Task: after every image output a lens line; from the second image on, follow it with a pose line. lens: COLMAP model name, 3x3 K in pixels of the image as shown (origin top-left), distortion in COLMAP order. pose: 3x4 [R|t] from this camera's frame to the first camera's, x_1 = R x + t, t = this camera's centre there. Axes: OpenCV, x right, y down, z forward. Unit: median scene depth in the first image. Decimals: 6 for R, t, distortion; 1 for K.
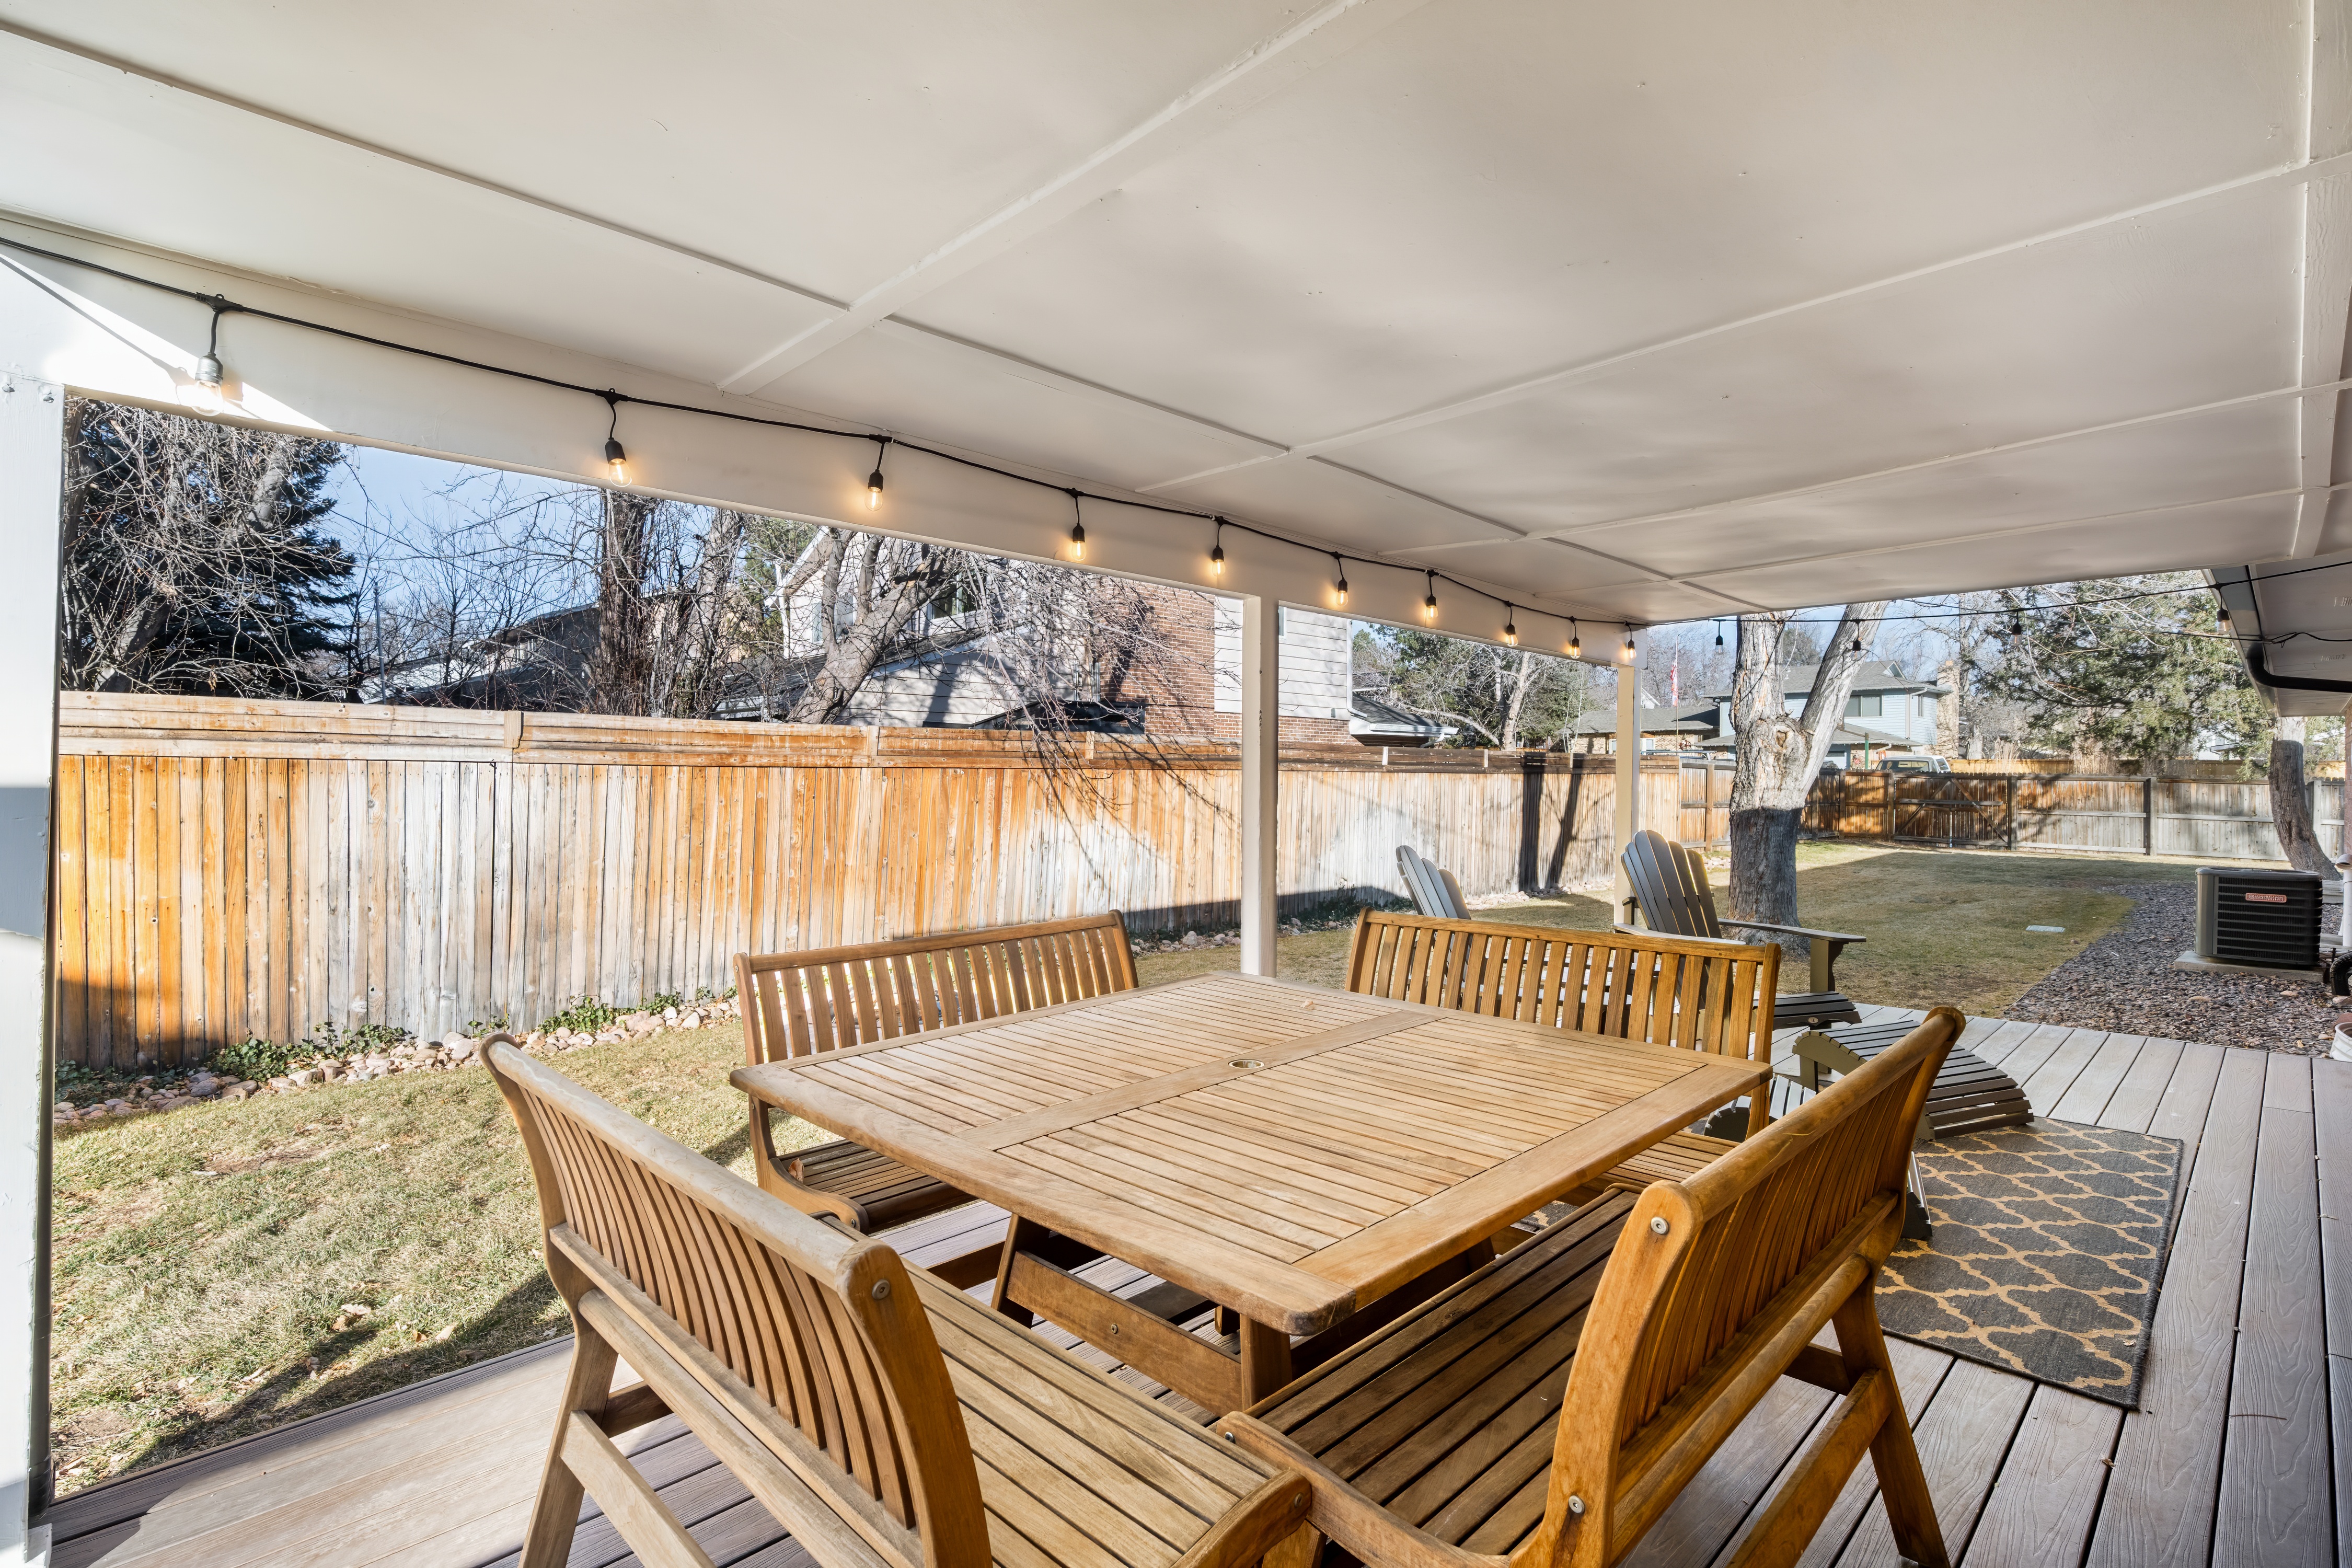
lens RADIAL K [[1098.0, 0, 1164.1], [0, 1098.0, 781.9], [0, 0, 1]] dist [-0.000039, 0.000608]
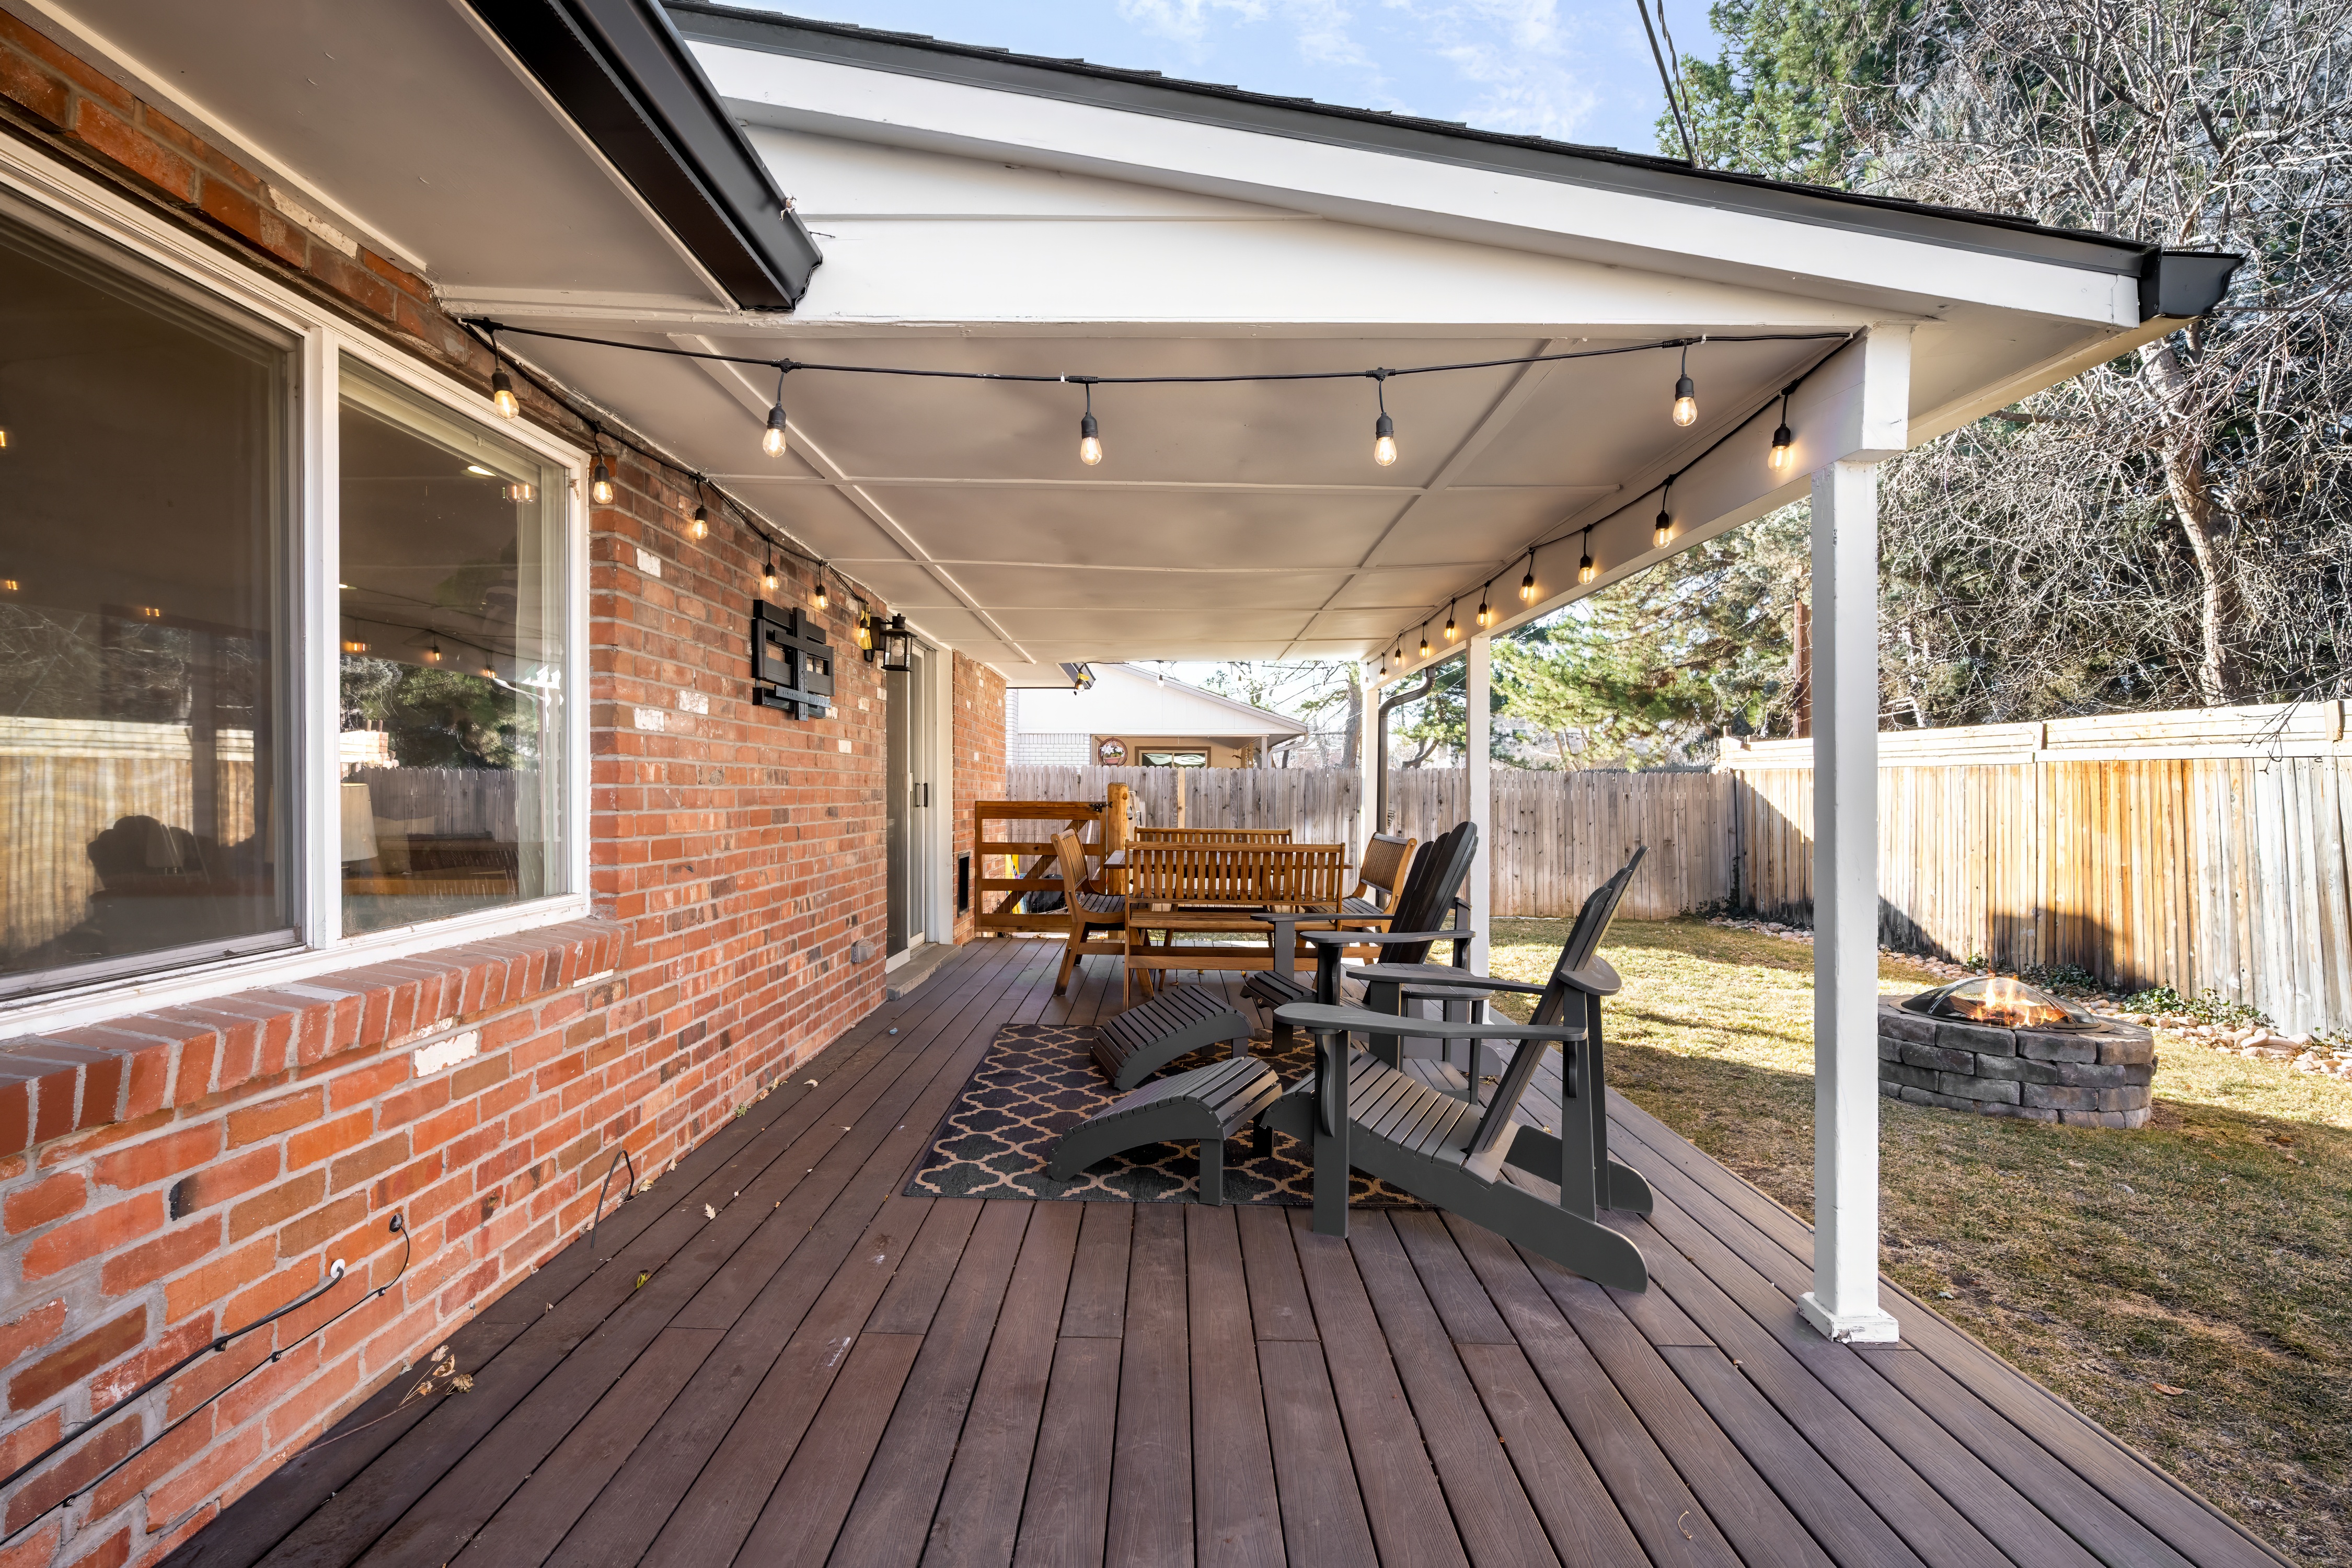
lens RADIAL K [[1143.2, 0, 1175.0], [0, 1143.2, 790.2], [0, 0, 1]] dist [-0.001451, 0.000463]
pose [[-0.681091, -0.007373, -0.732162, 0.842966], [0.000513, 0.999944, -0.010546, 0.023988], [0.732199, -0.007559, -0.681049, 1.028304]]
